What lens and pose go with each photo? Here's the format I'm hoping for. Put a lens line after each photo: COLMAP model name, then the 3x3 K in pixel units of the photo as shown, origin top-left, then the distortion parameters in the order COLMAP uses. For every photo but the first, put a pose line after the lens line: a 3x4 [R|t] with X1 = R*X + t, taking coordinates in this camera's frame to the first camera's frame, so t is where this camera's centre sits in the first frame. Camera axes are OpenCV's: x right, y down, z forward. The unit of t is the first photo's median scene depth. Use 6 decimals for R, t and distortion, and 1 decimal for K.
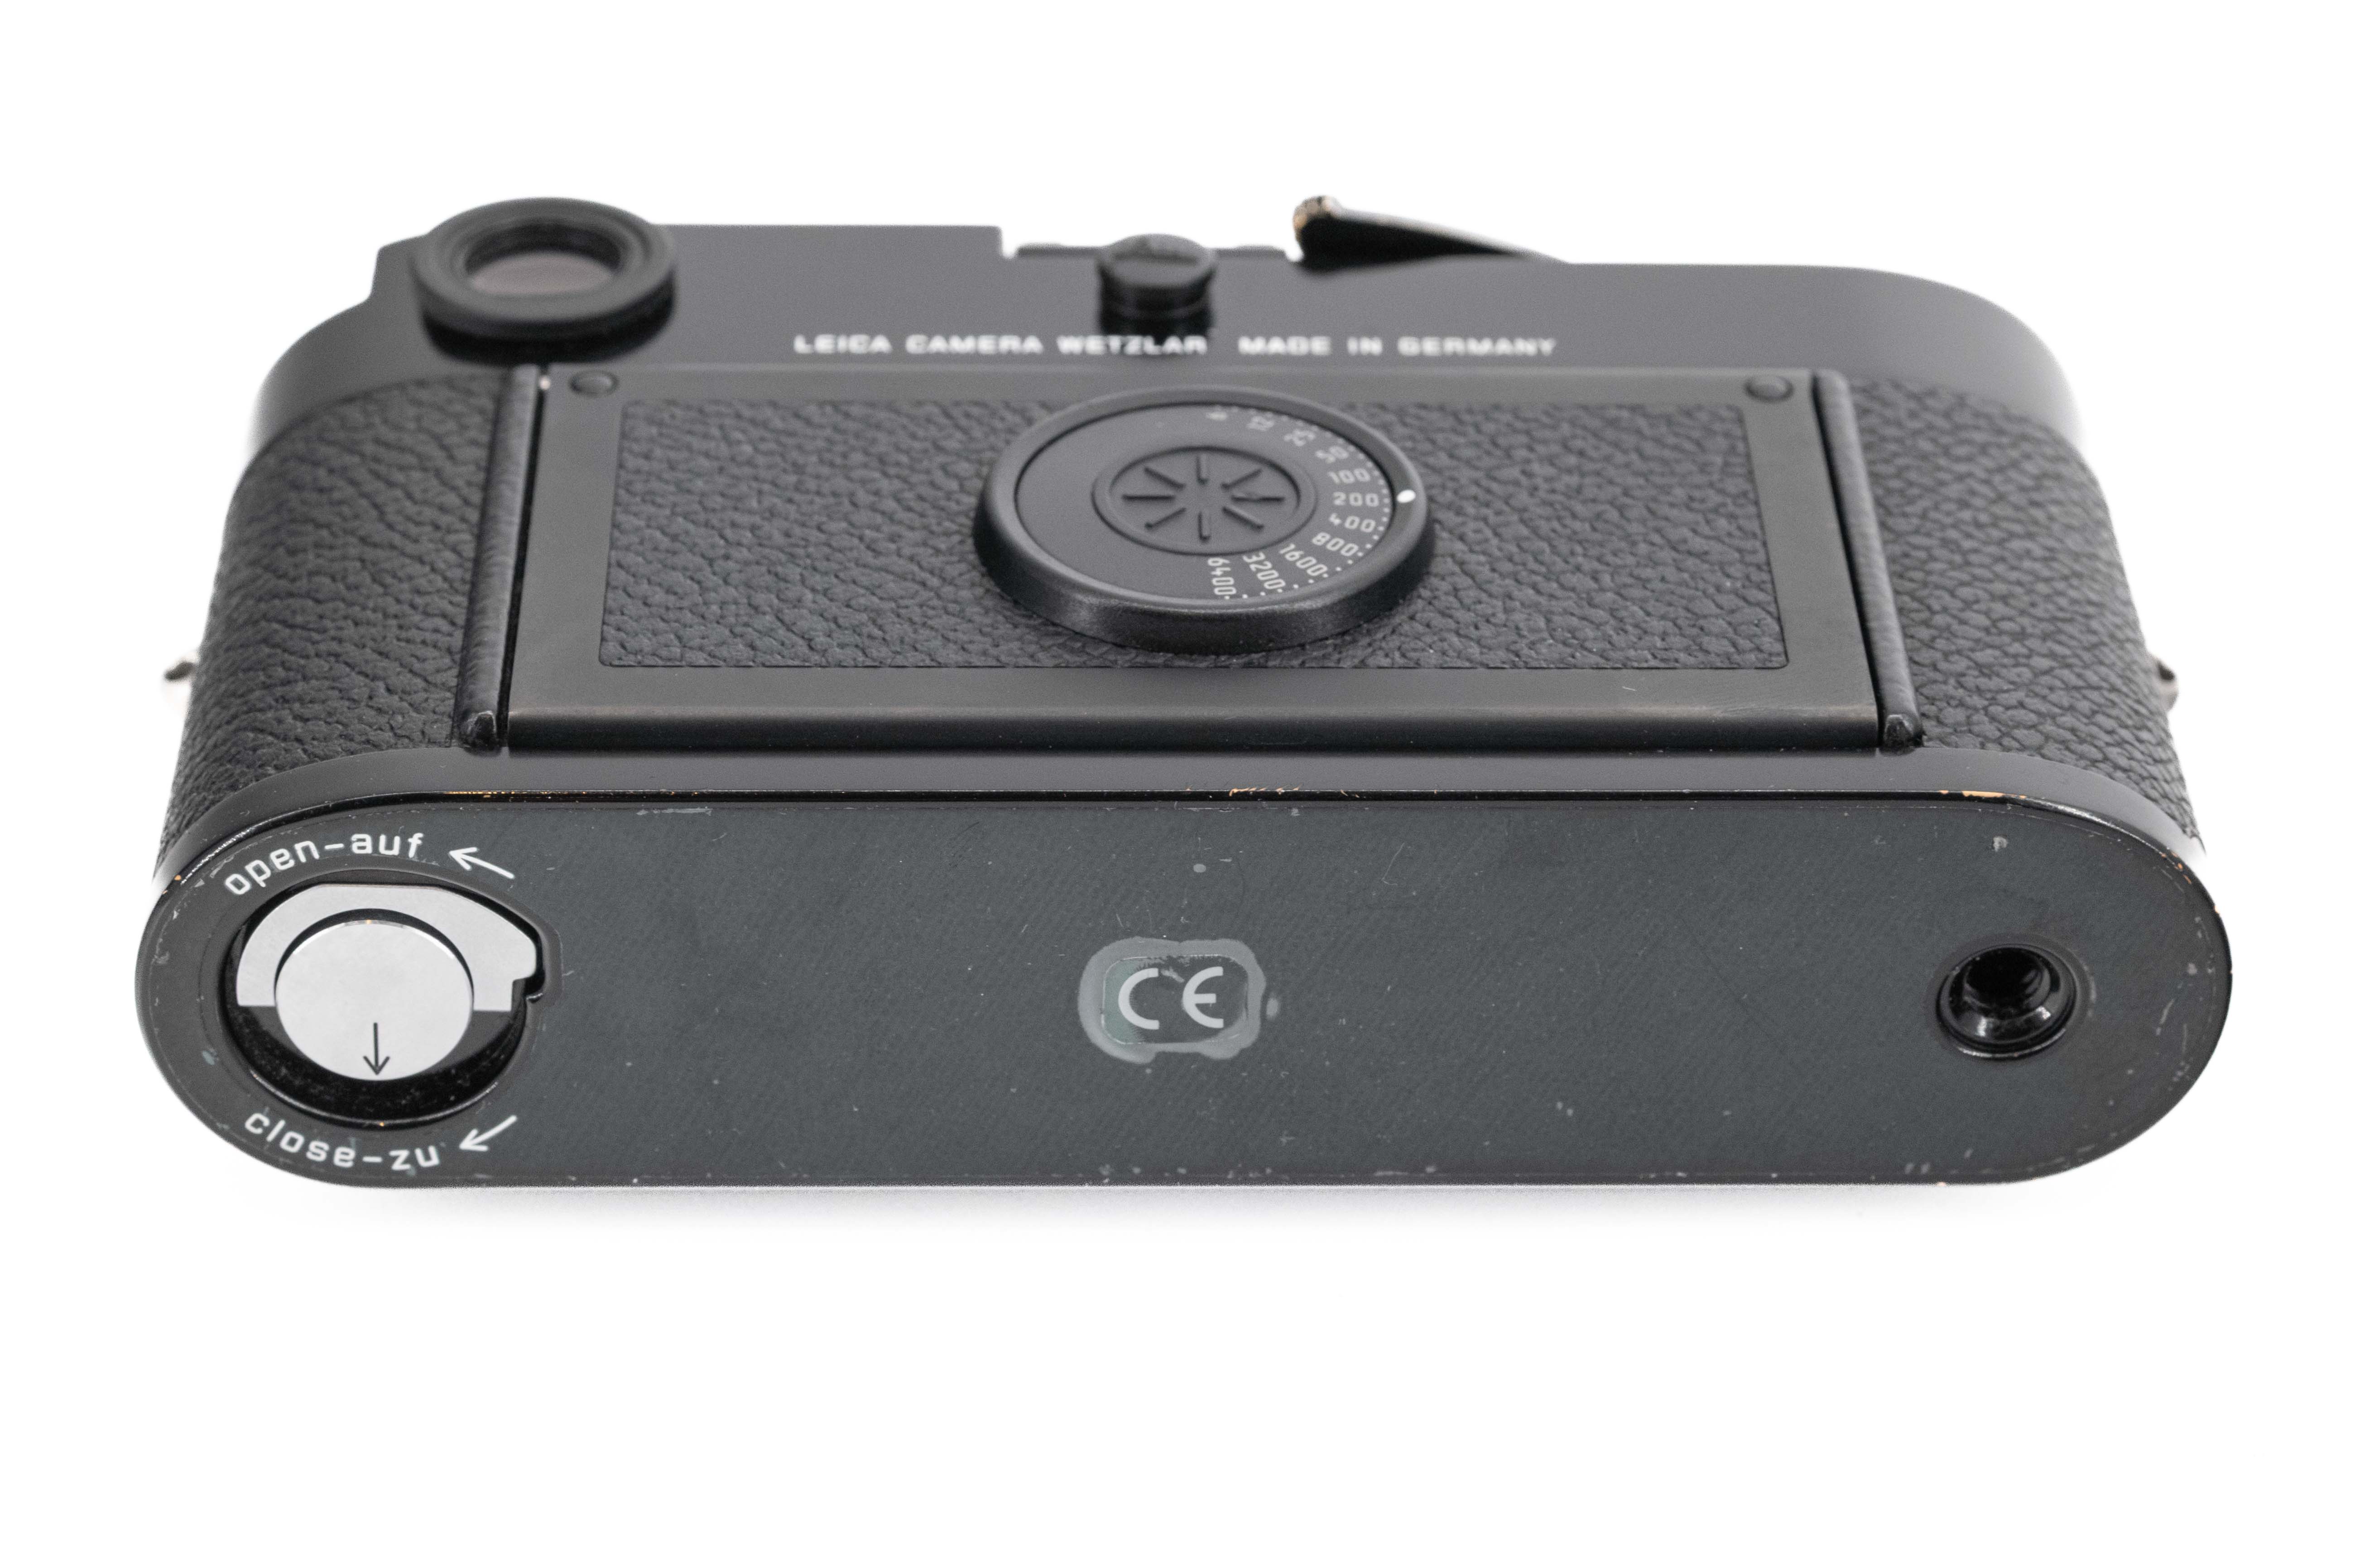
lens RADIAL K [[6667.4, 0, 1184.2], [0, 6667.4, 776.6], [0, 0, 1]] dist [-0.036148, 0.000000]
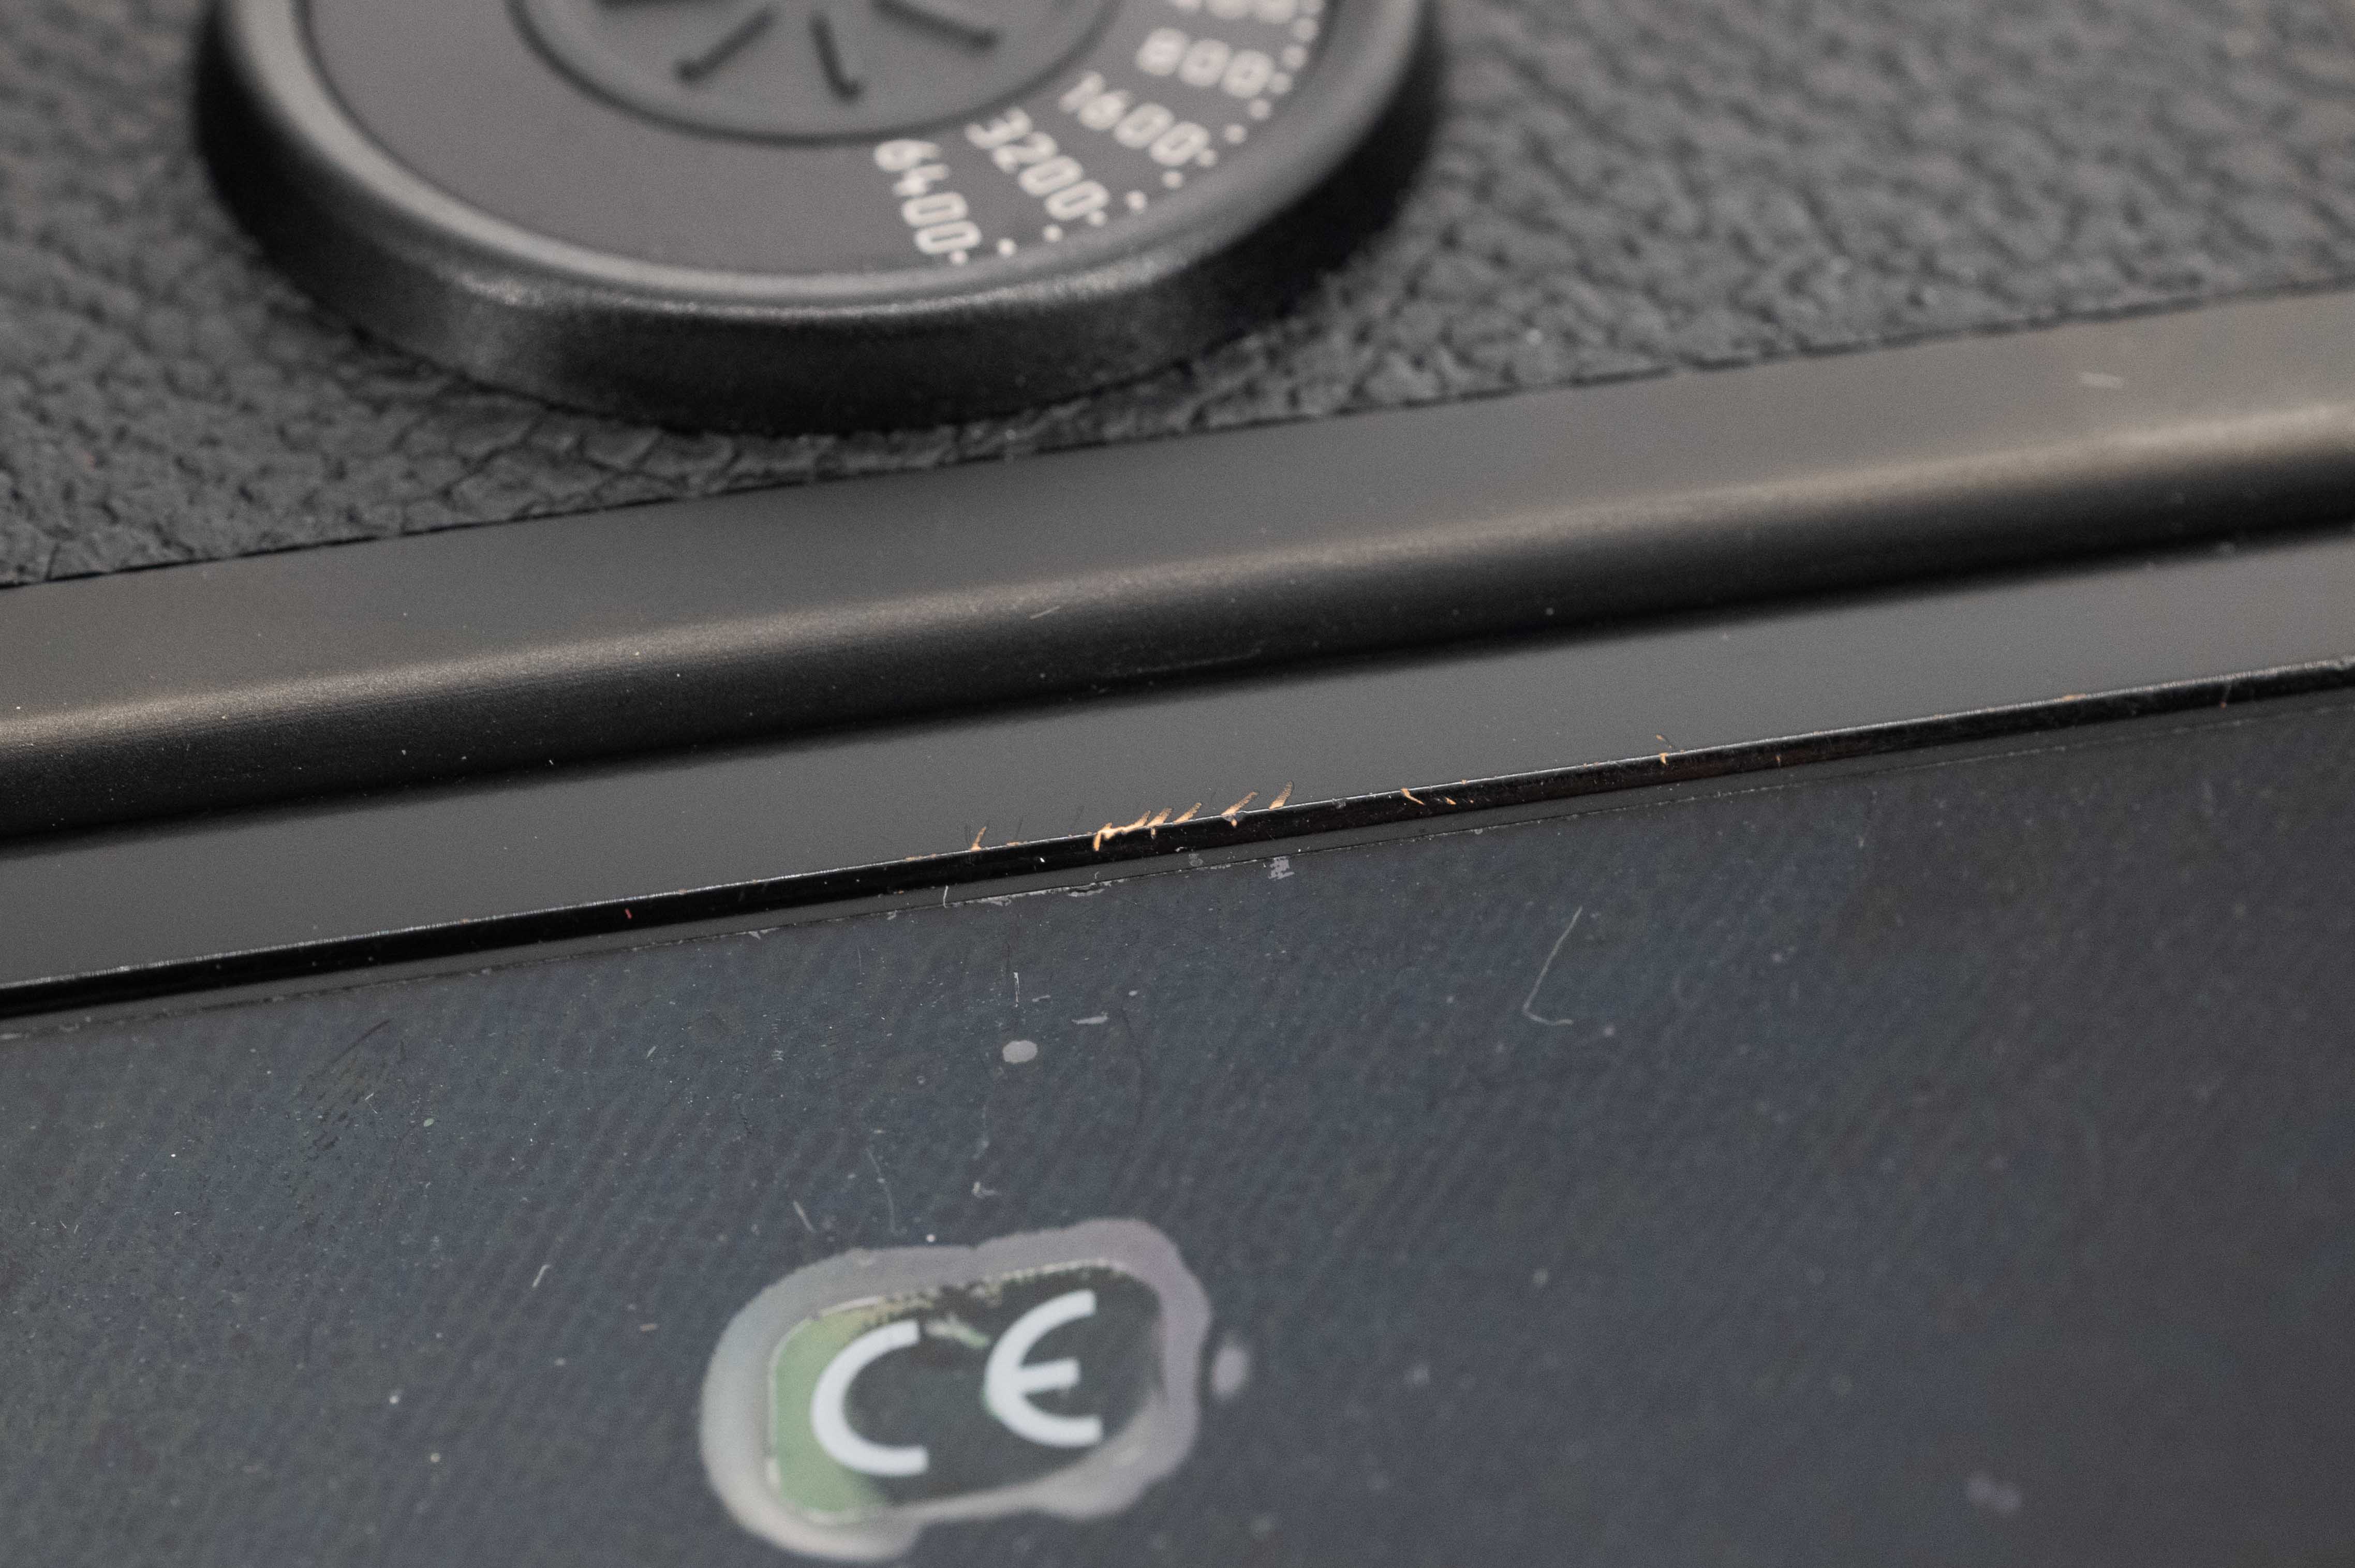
lens RADIAL K [[7681.5, 0, 1171.6], [0, 7681.5, 798.7], [0, 0, 1]] dist [-0.031181, 0.000000]
pose [[0.981399, -0.133229, 0.138225, -0.043470], [0.117274, 0.986088, 0.117804, -0.045627], [-0.151997, -0.099402, 0.983370, 0.590793]]
